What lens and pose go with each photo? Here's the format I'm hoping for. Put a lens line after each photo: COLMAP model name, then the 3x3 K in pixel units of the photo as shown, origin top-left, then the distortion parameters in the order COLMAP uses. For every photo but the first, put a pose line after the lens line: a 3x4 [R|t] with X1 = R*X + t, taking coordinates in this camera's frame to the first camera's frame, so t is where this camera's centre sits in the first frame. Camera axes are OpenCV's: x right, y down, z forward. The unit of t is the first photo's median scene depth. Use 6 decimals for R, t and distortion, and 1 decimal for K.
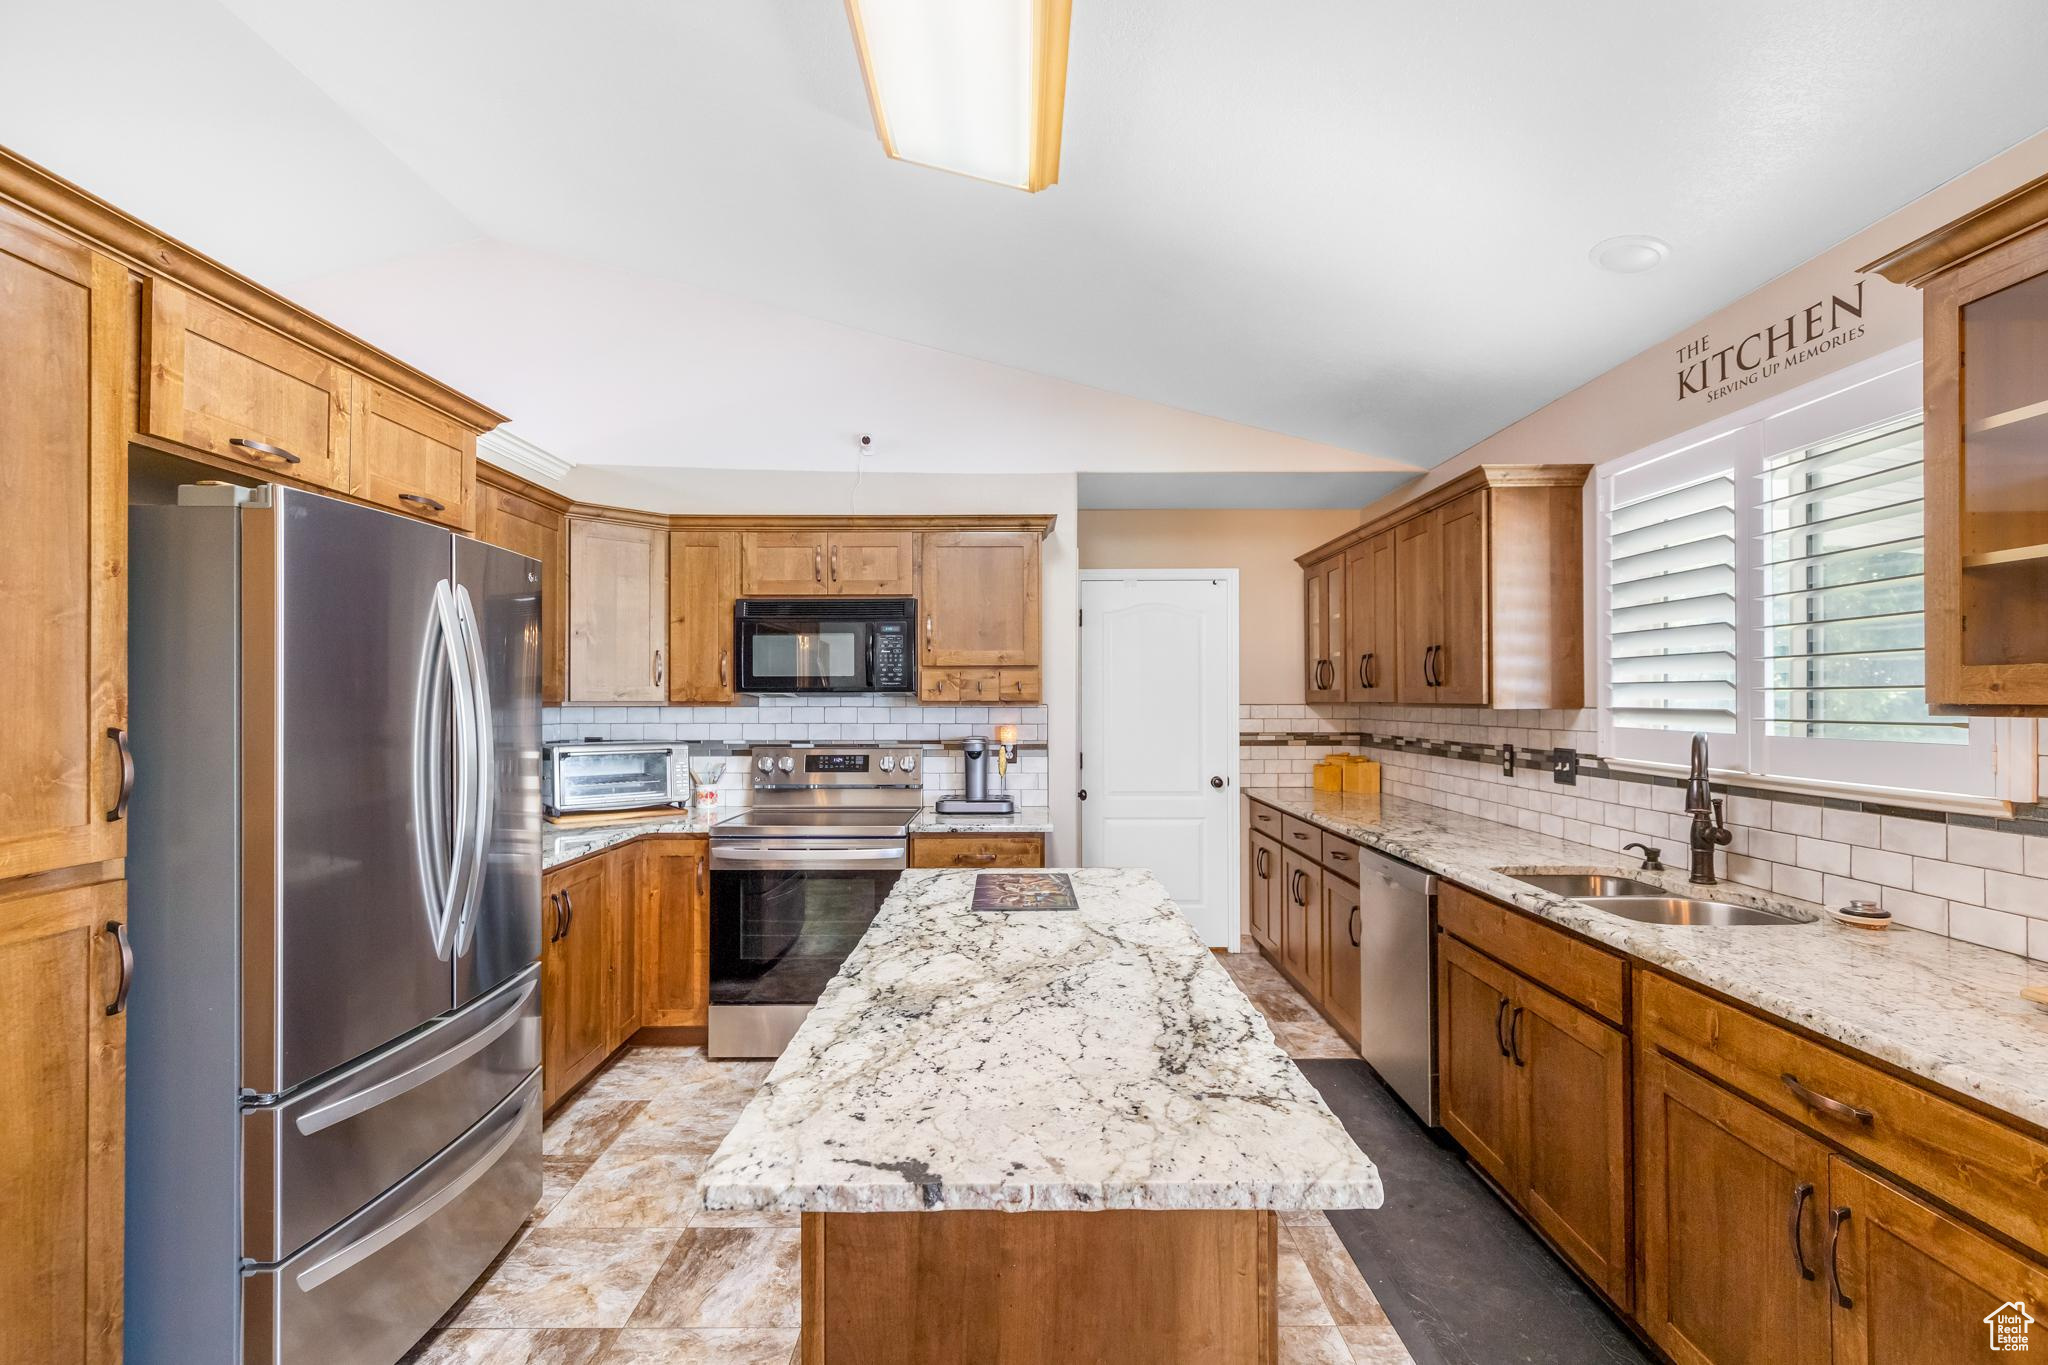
lens RADIAL K [[928.6, 0, 1026.0], [0, 928.6, 689.2], [0, 0, 1]] dist [0.000011, 0.000017]
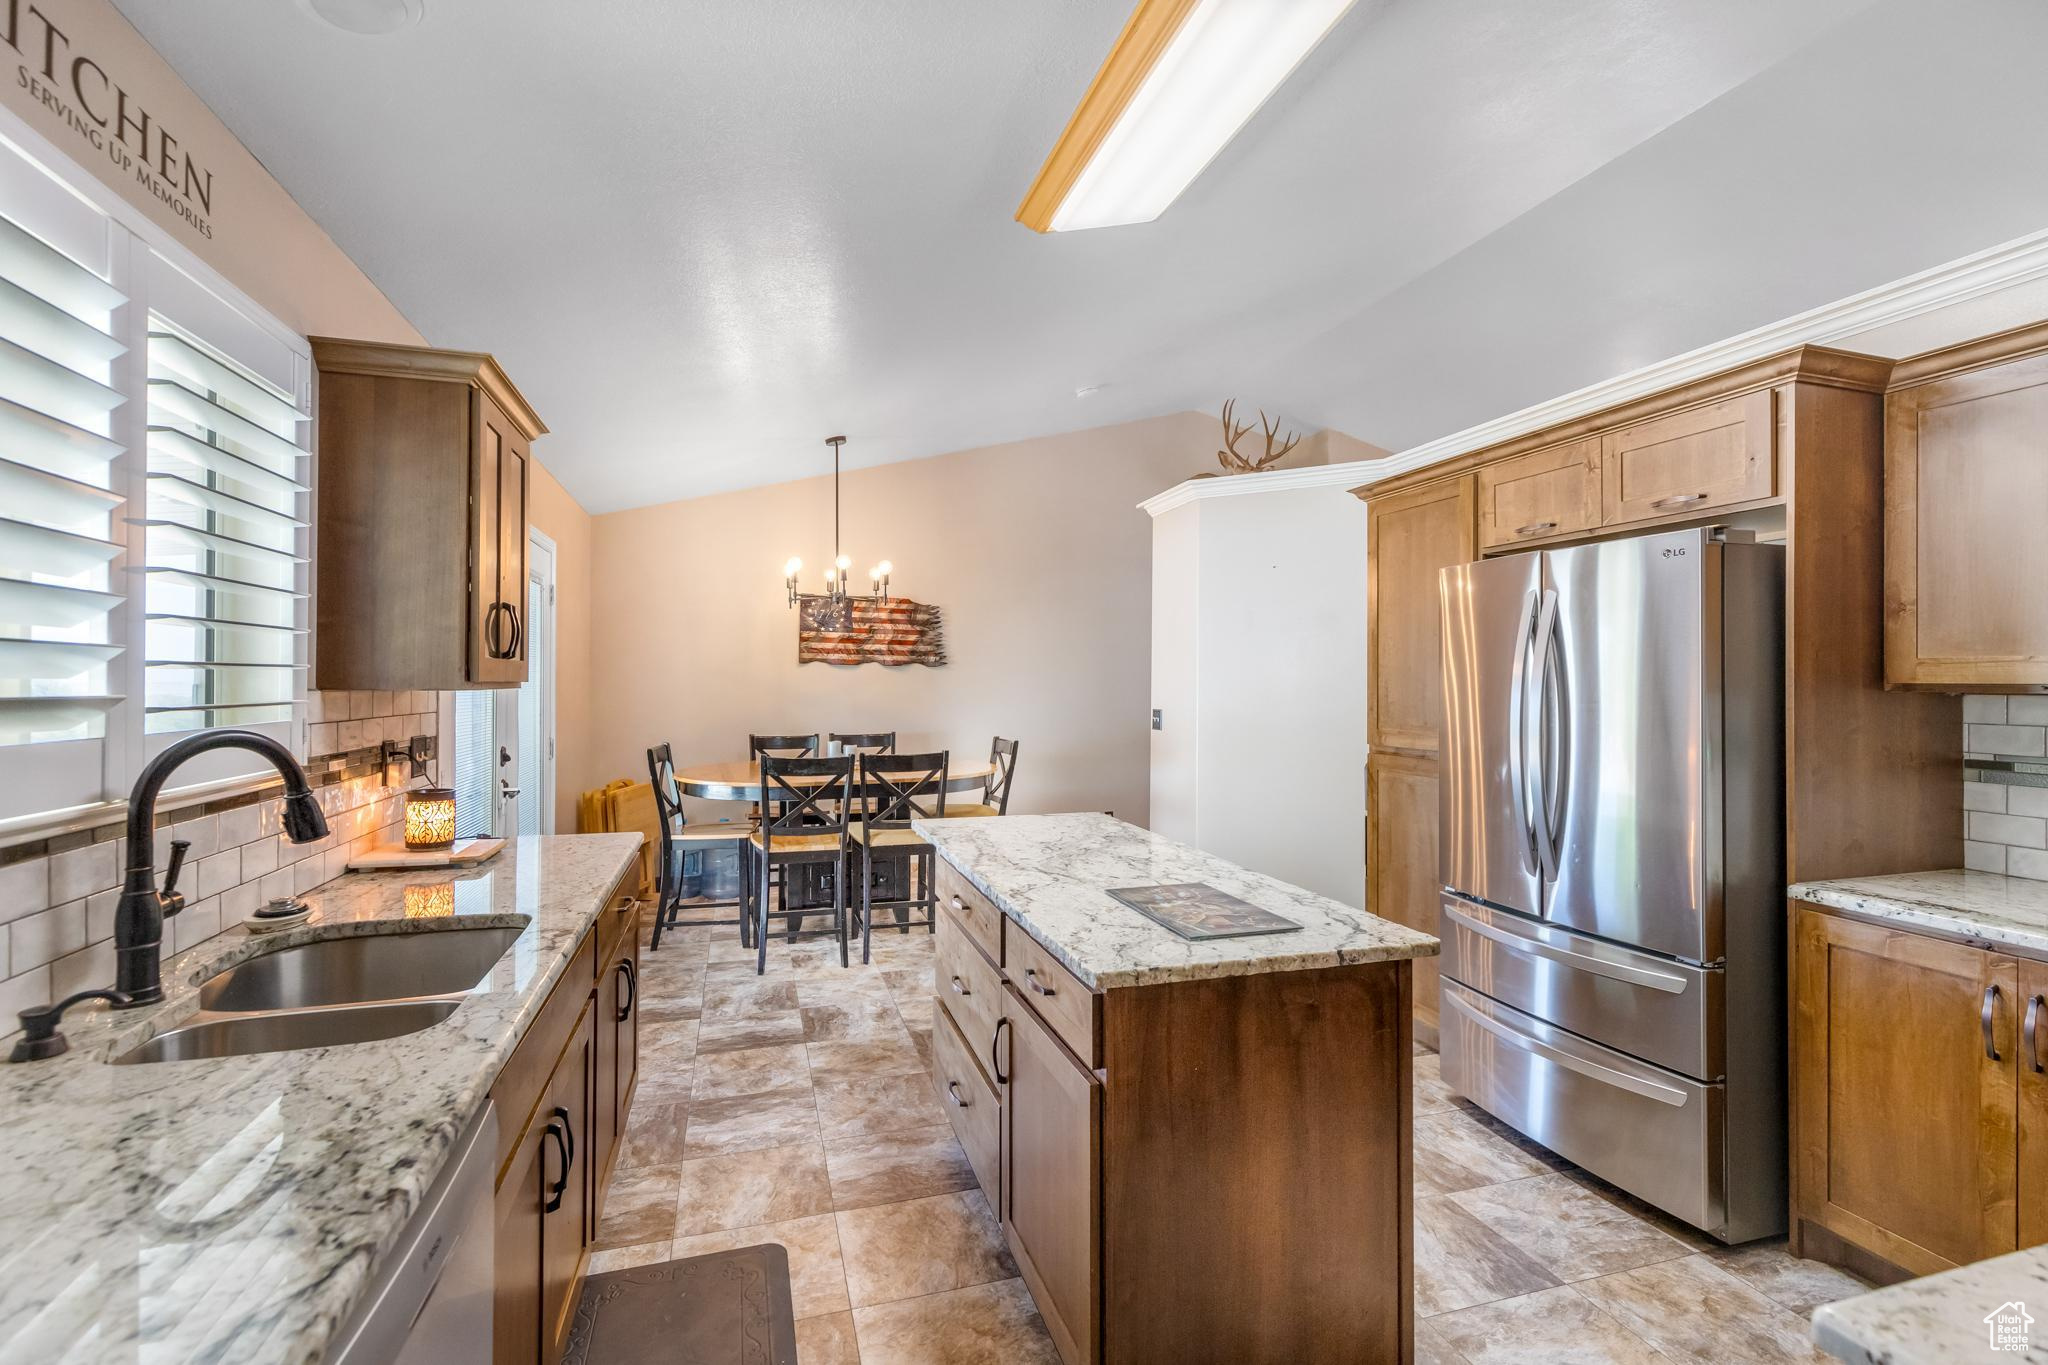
lens RADIAL K [[928.6, 0, 1026.8], [0, 928.6, 681.2], [0, 0, 1]] dist [0.000011, 0.000017]
pose [[-0.958835, -0.001738, -0.283957, 0.435934], [0.002460, 0.999893, -0.014425, 0.028690], [0.283952, -0.014530, -0.958728, 2.005132]]
